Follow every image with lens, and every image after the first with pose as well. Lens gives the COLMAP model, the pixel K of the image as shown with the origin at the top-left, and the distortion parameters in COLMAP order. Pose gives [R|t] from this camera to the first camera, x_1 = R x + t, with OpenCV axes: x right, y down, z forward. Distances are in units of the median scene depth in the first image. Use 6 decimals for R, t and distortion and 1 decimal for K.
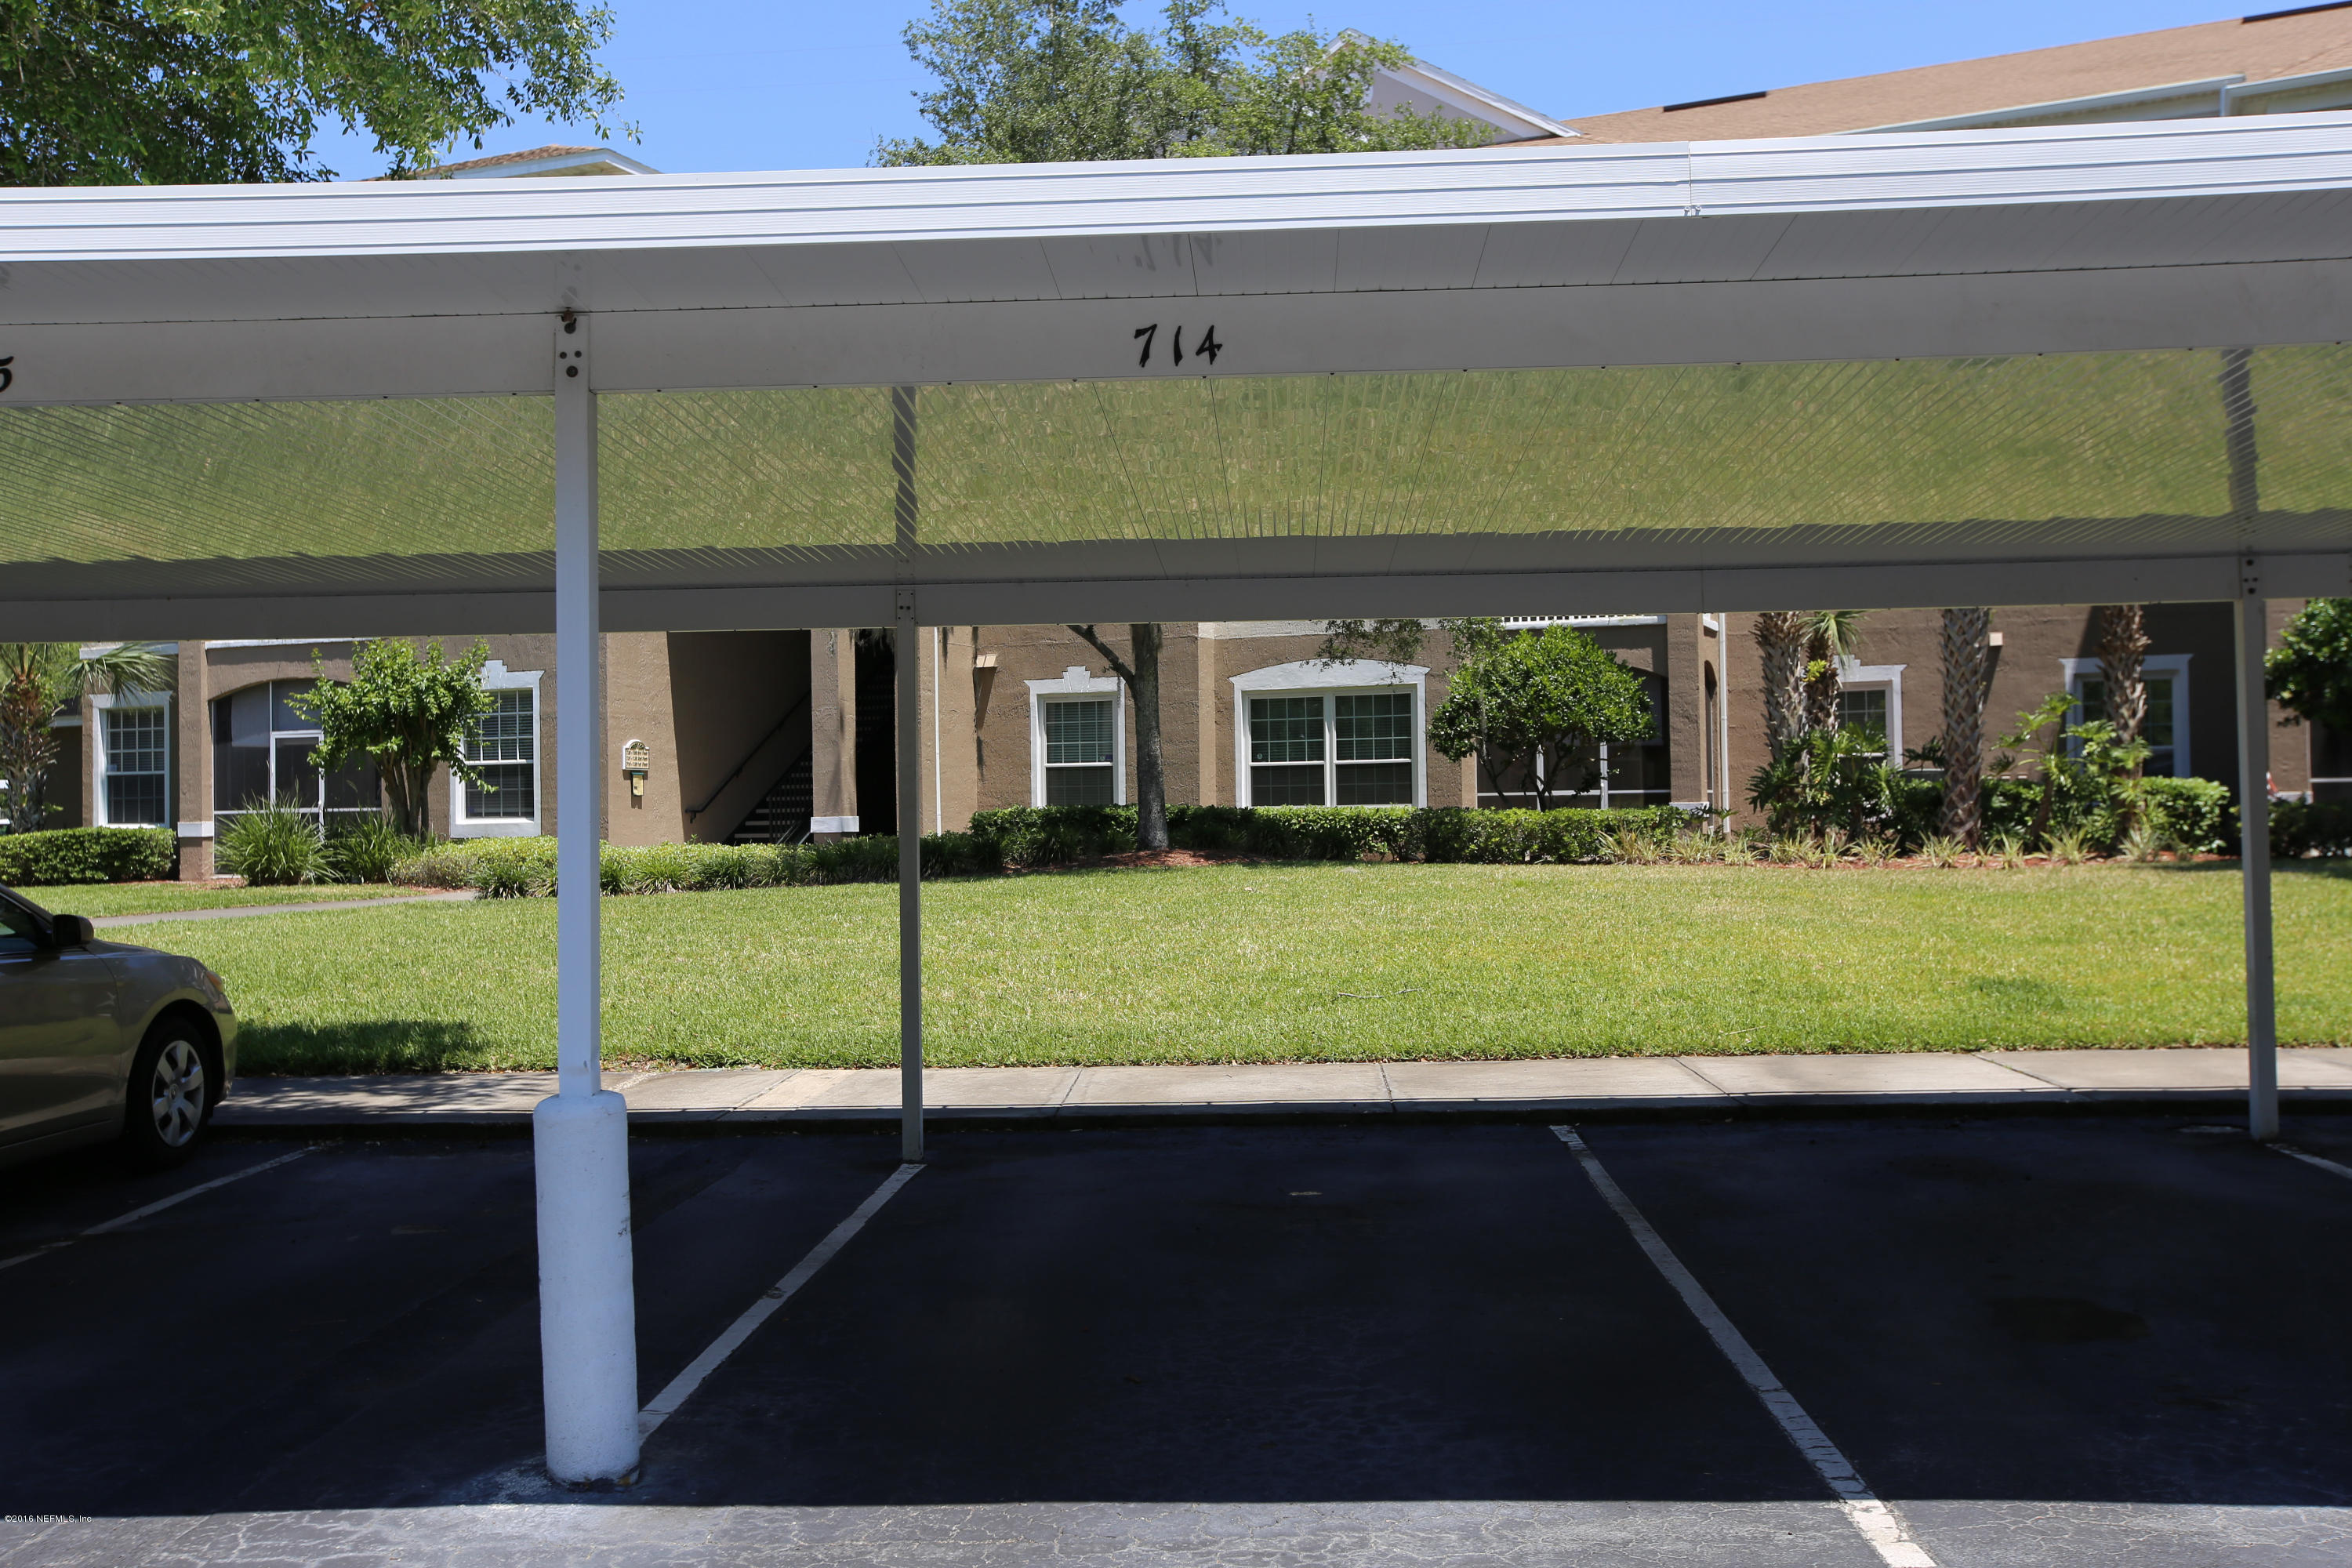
lens RADIAL K [[2228.7, 0, 1176.0], [0, 2228.7, 784.0], [0, 0, 1]] dist [-0.001483, 0.140886]
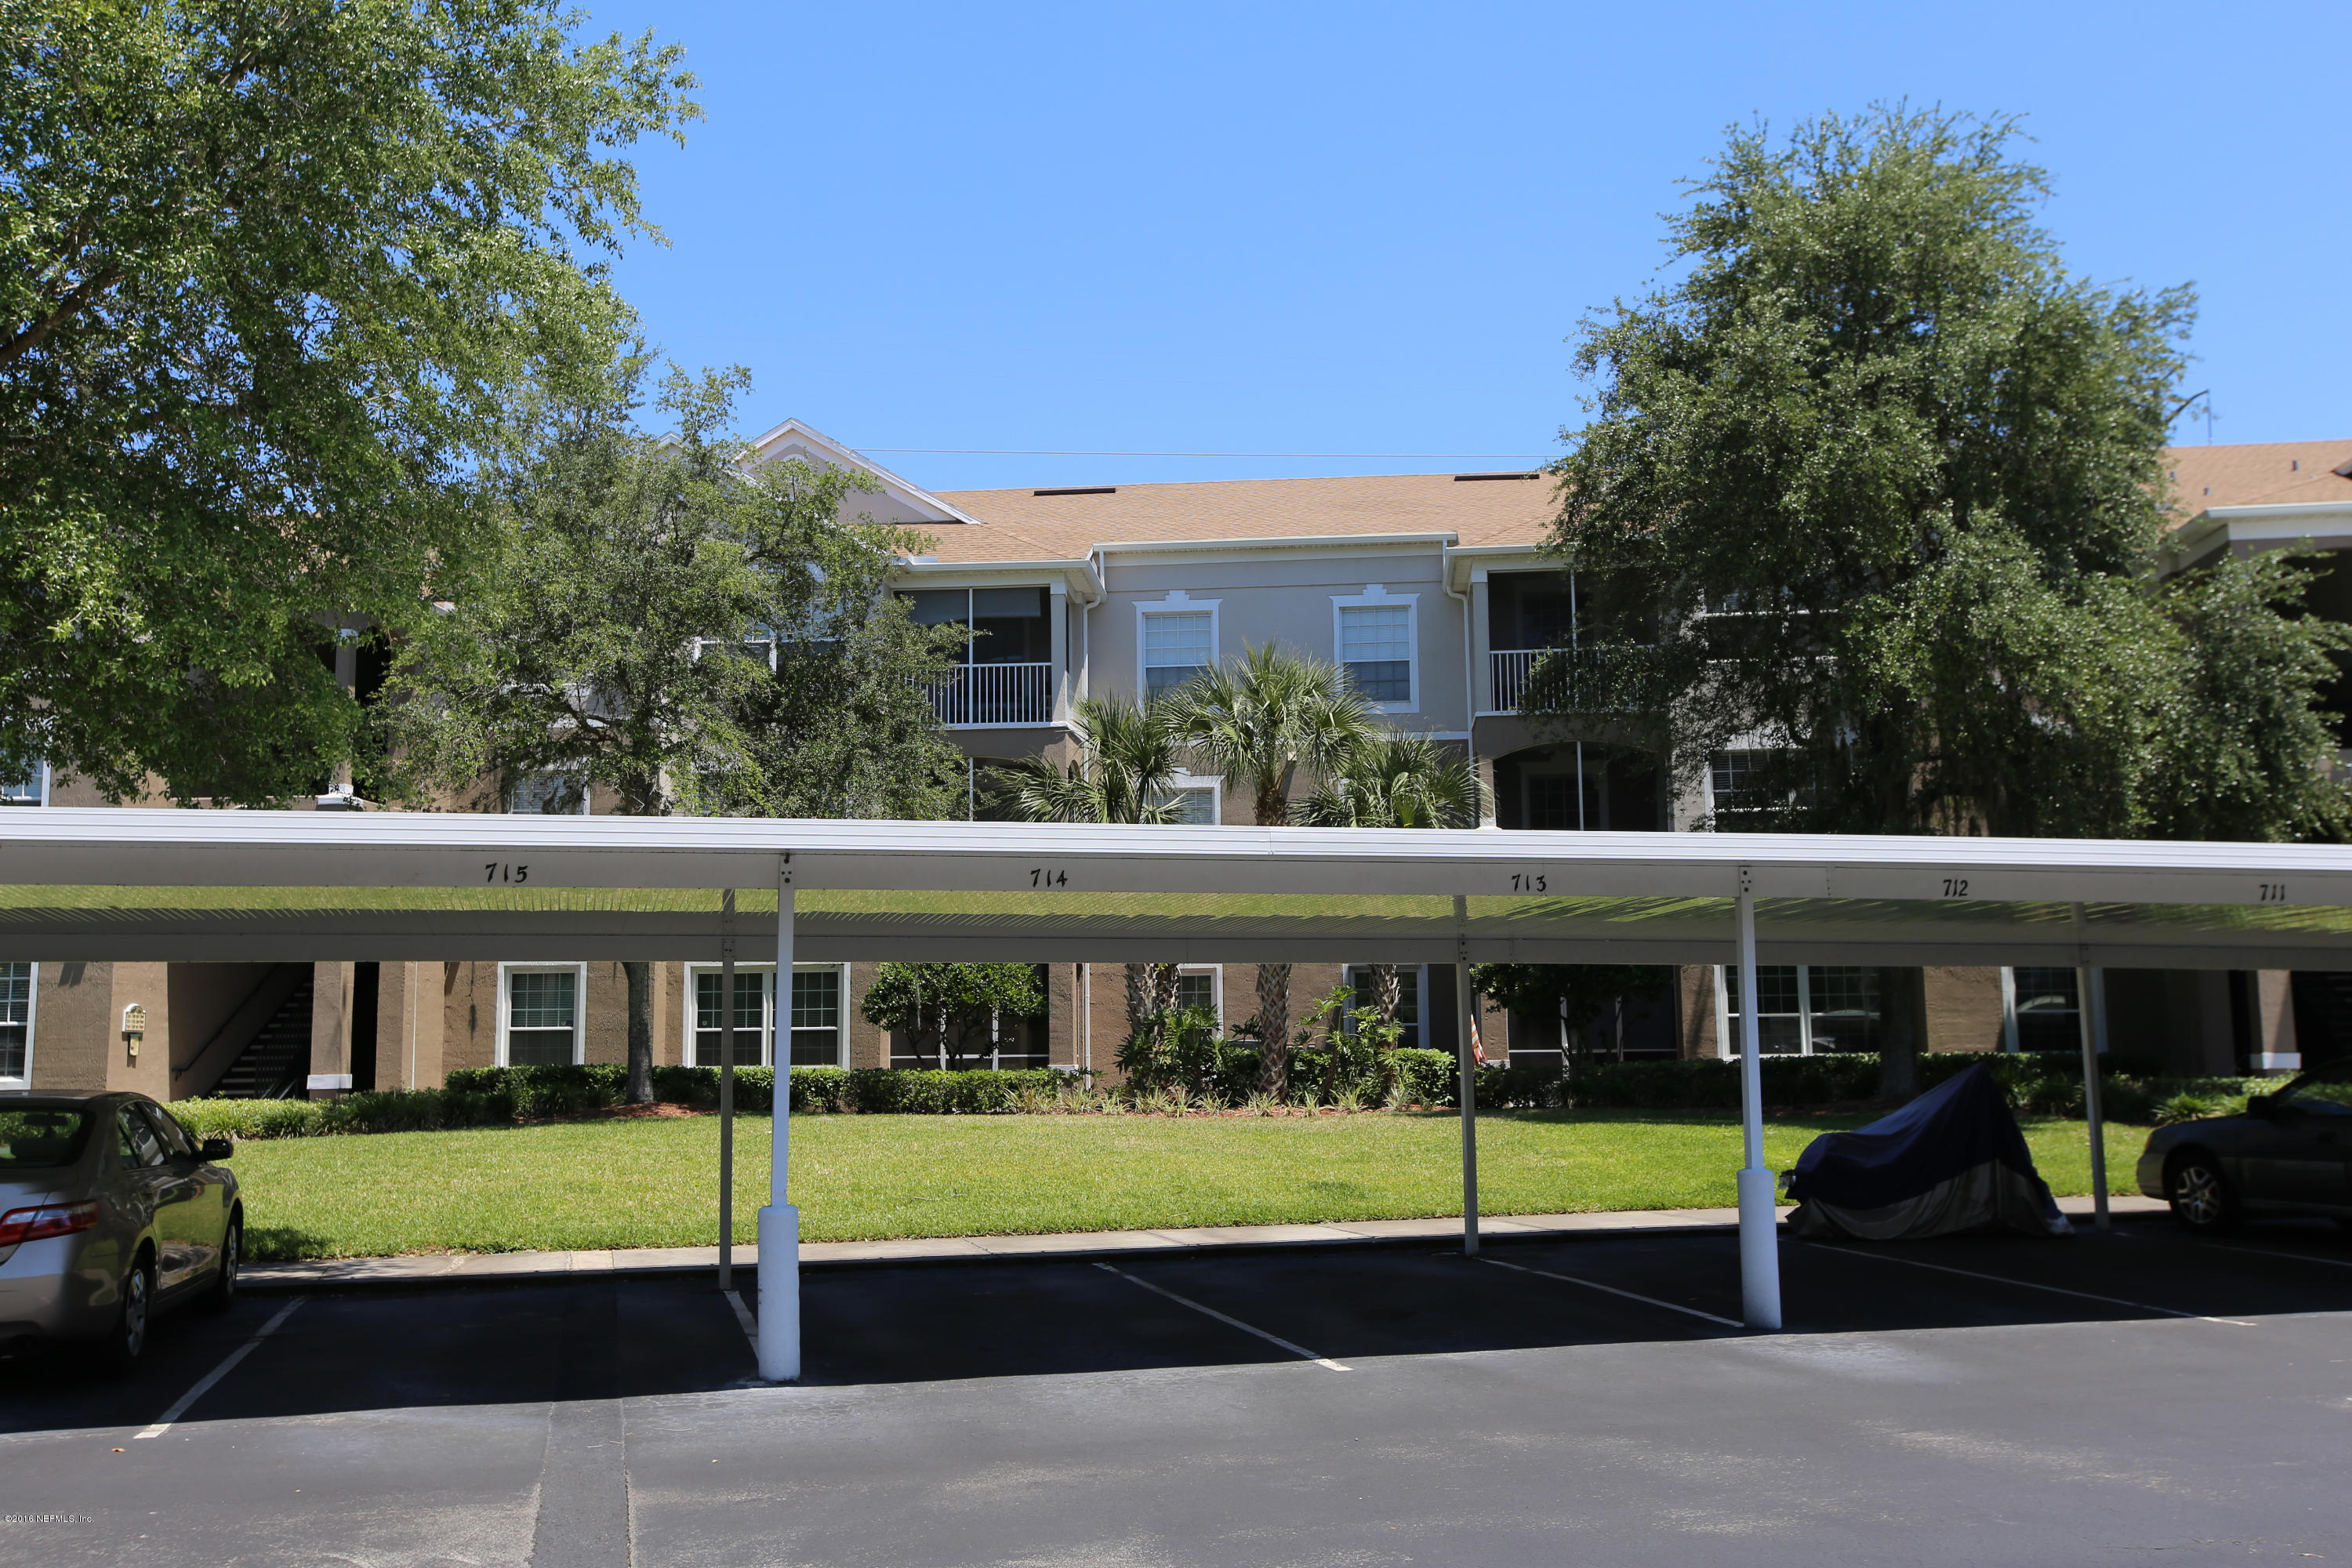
lens RADIAL K [[2228.7, 0, 1176.0], [0, 2228.7, 784.0], [0, 0, 1]] dist [-0.001483, 0.140886]
pose [[0.950921, 0.043891, 0.306305, -0.110193], [-0.008583, 0.993250, -0.115679, -0.004575], [-0.309315, 0.107373, 0.944879, -0.236273]]
